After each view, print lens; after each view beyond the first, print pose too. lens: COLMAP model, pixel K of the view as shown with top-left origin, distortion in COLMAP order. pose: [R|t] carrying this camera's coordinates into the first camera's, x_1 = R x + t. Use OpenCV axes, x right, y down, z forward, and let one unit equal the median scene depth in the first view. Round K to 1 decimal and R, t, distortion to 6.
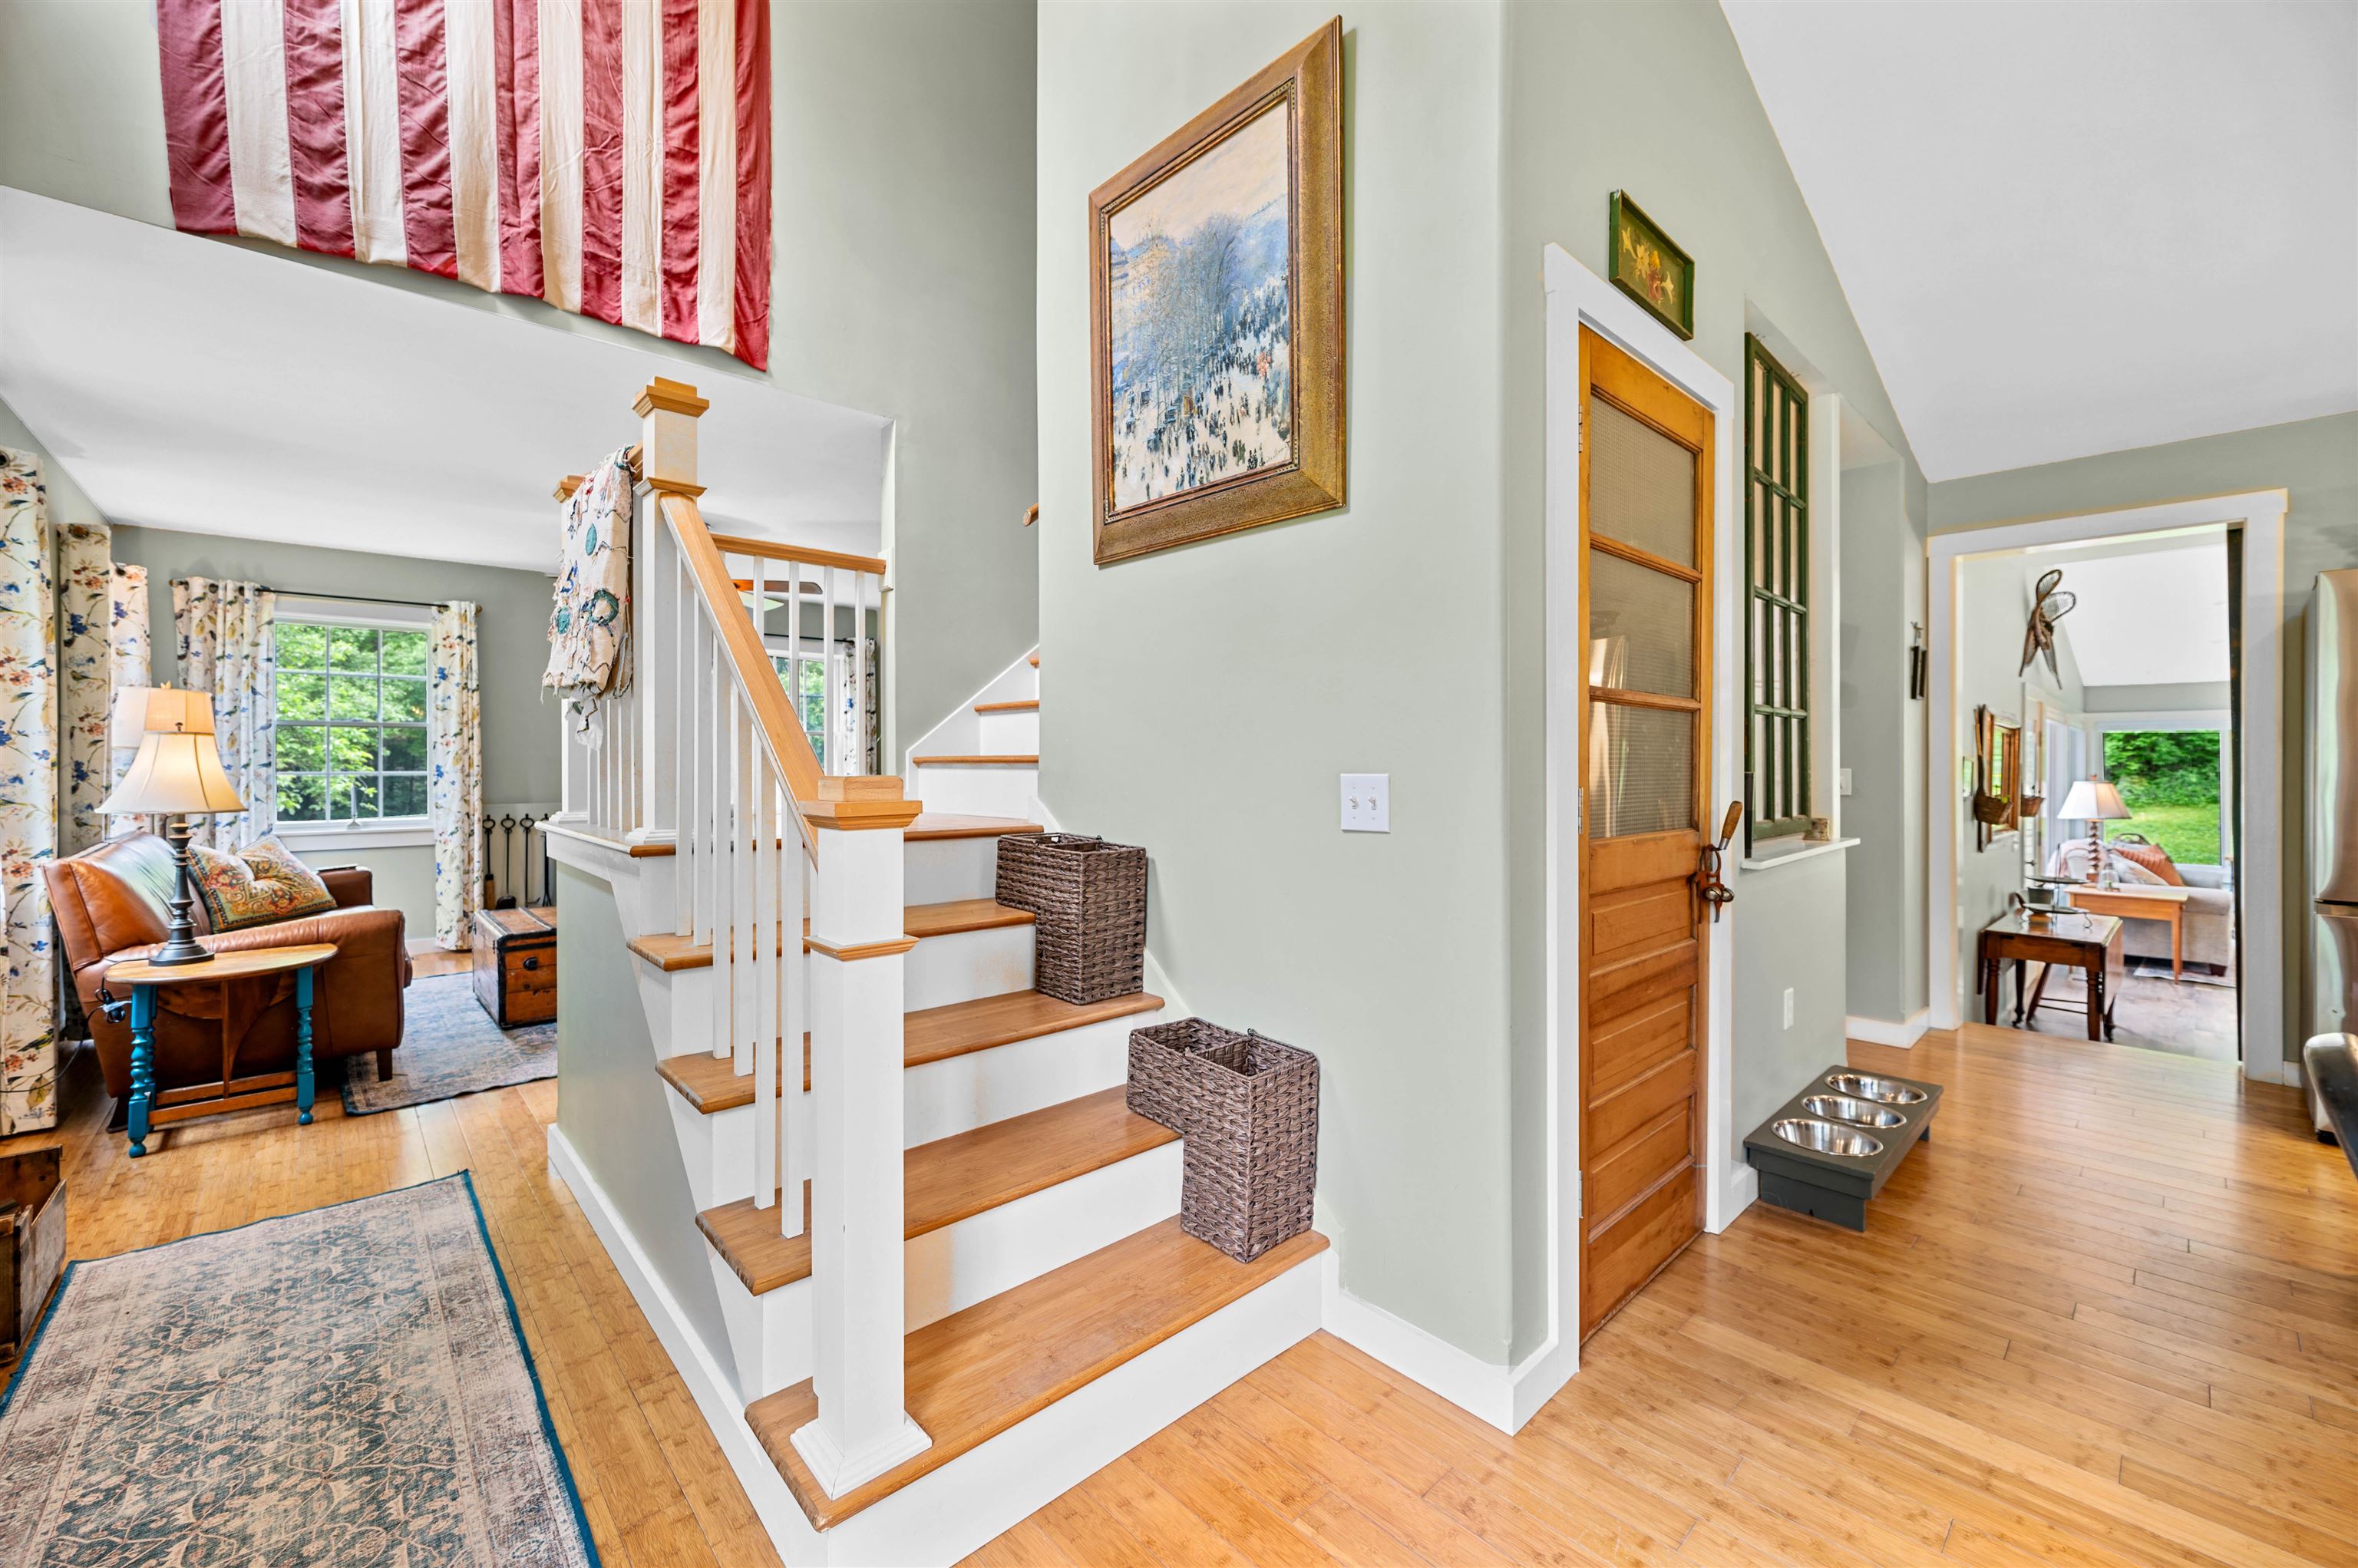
lens RADIAL K [[934.7, 0, 1178.0], [0, 934.7, 771.5], [0, 0, 1]] dist [-0.000471, -0.000420]
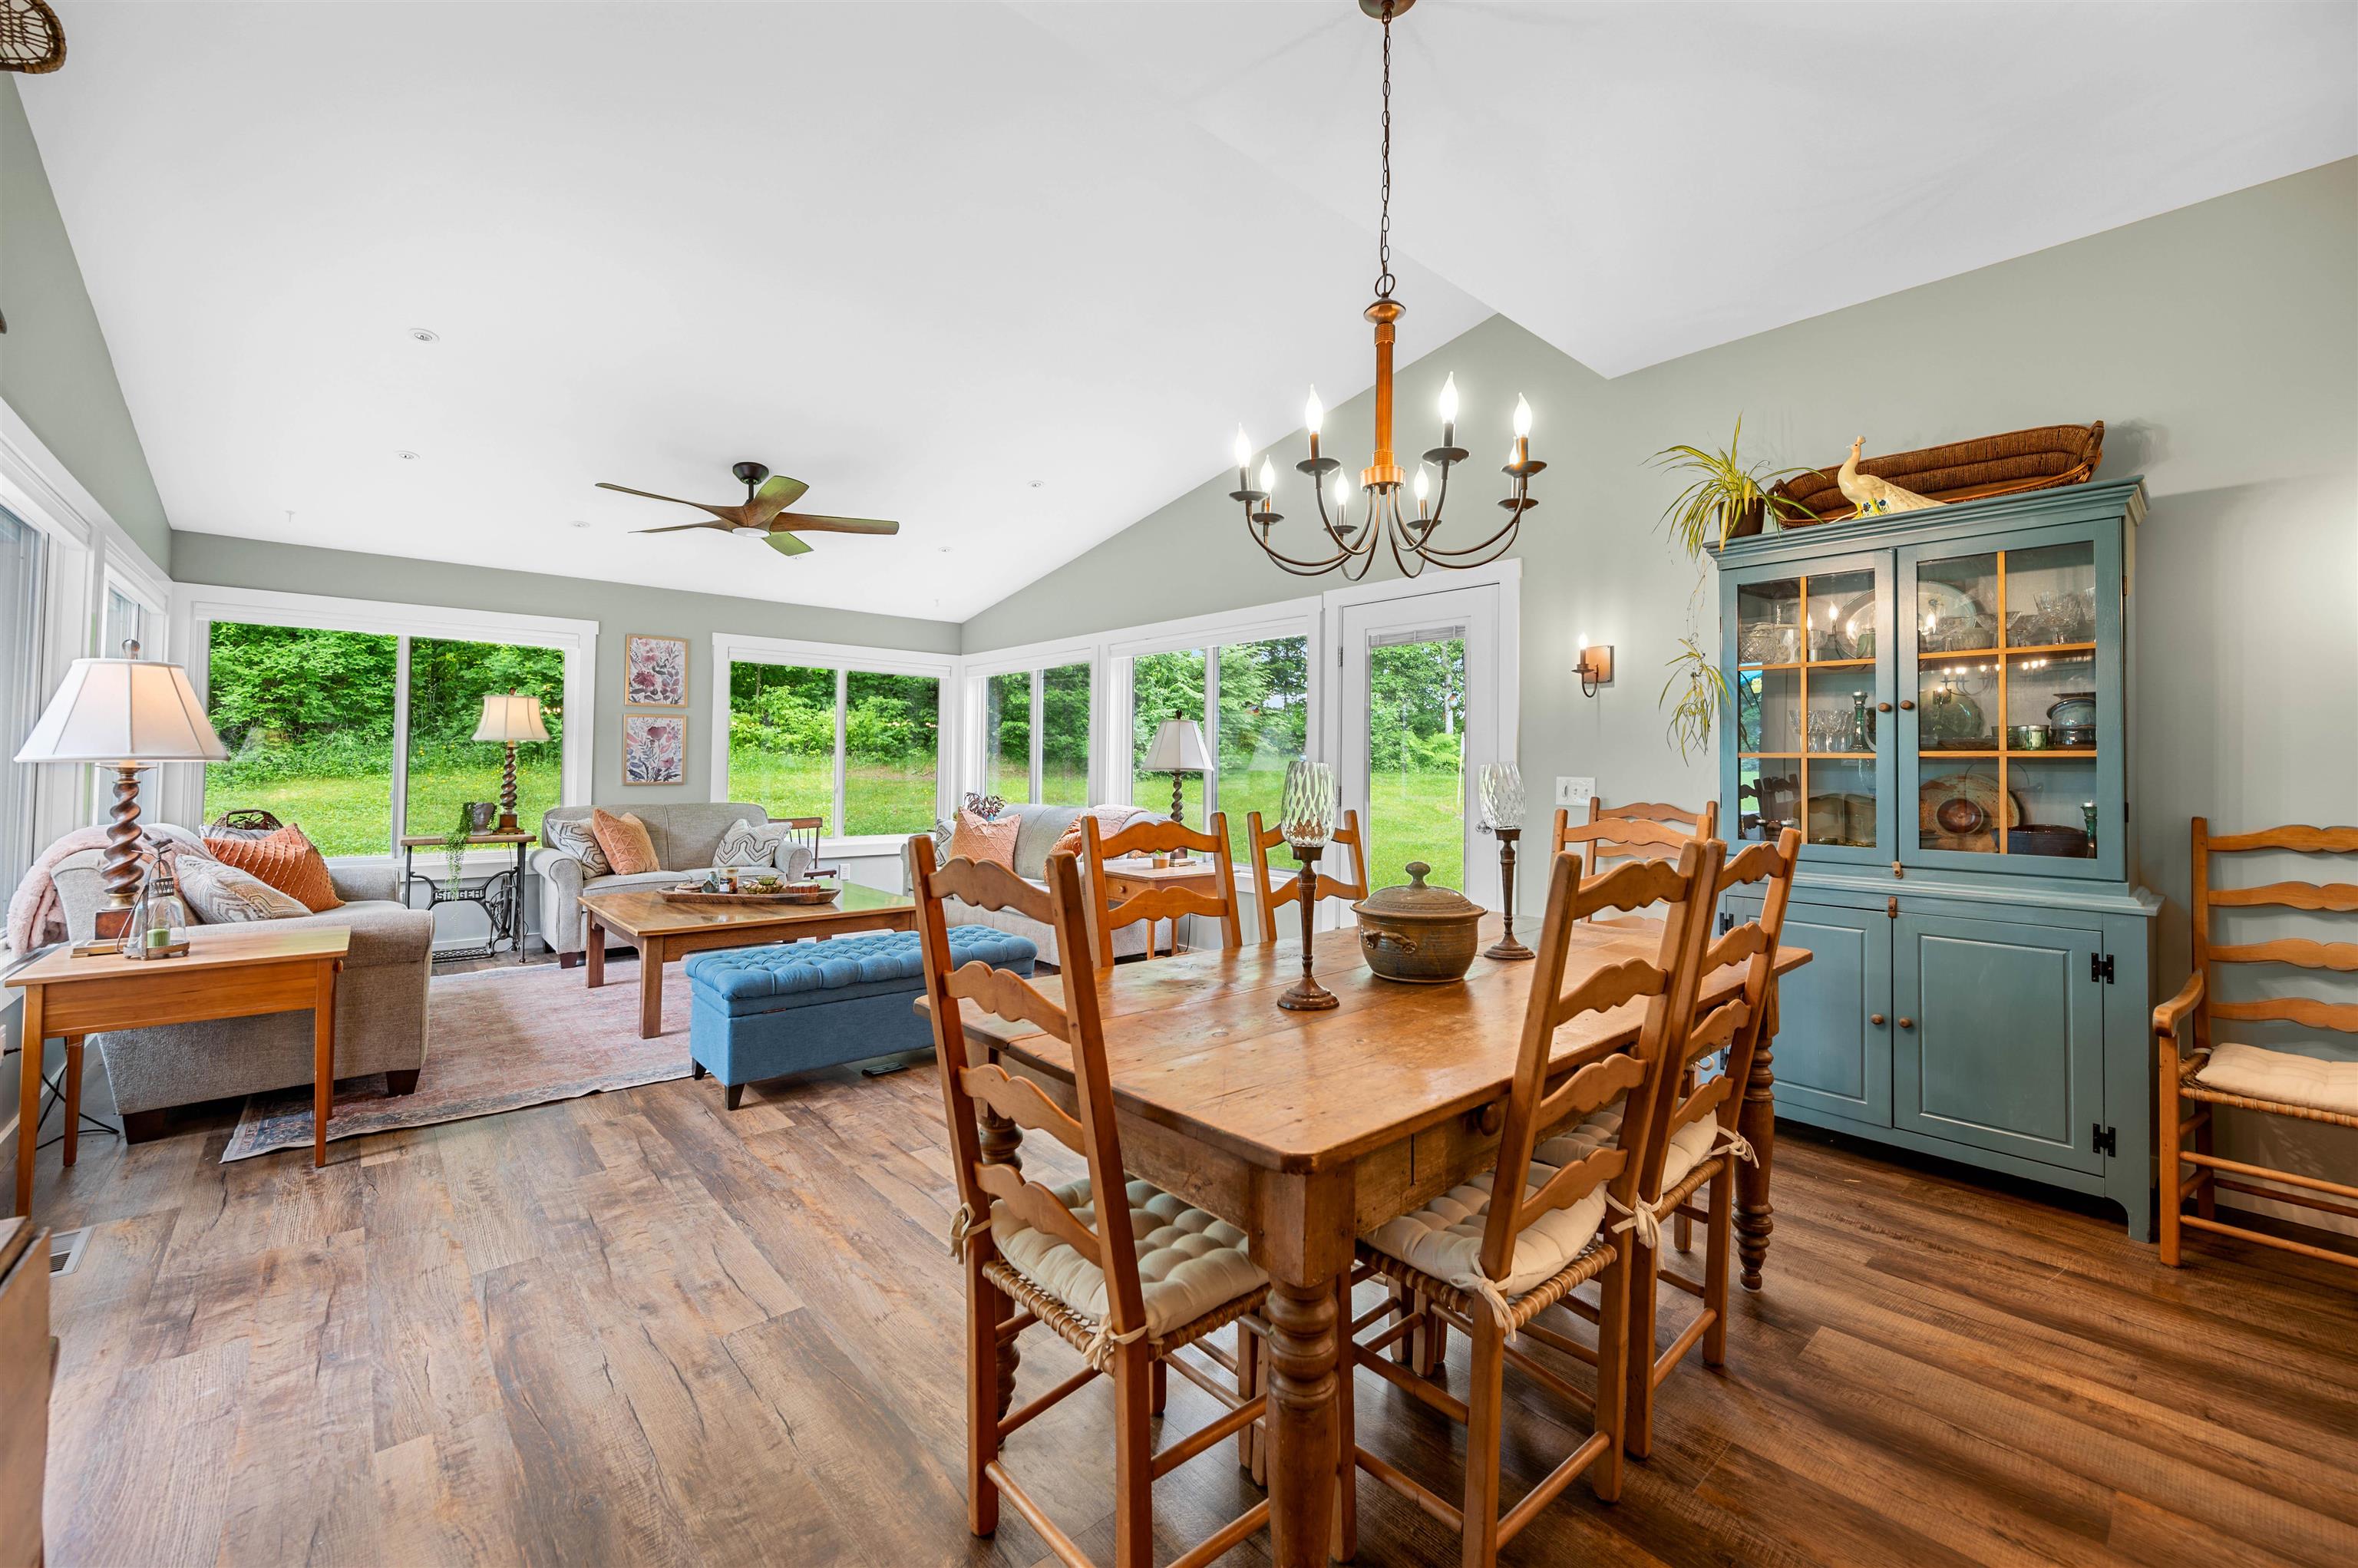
lens RADIAL K [[934.7, 0, 1170.9], [0, 934.7, 734.0], [0, 0, 1]] dist [-0.000471, -0.000420]
pose [[0.017210, 0.034531, 0.999255, 0.625156], [0.000430, 0.999403, -0.034544, 0.052251], [-0.999852, 0.001024, 0.017185, 0.586870]]
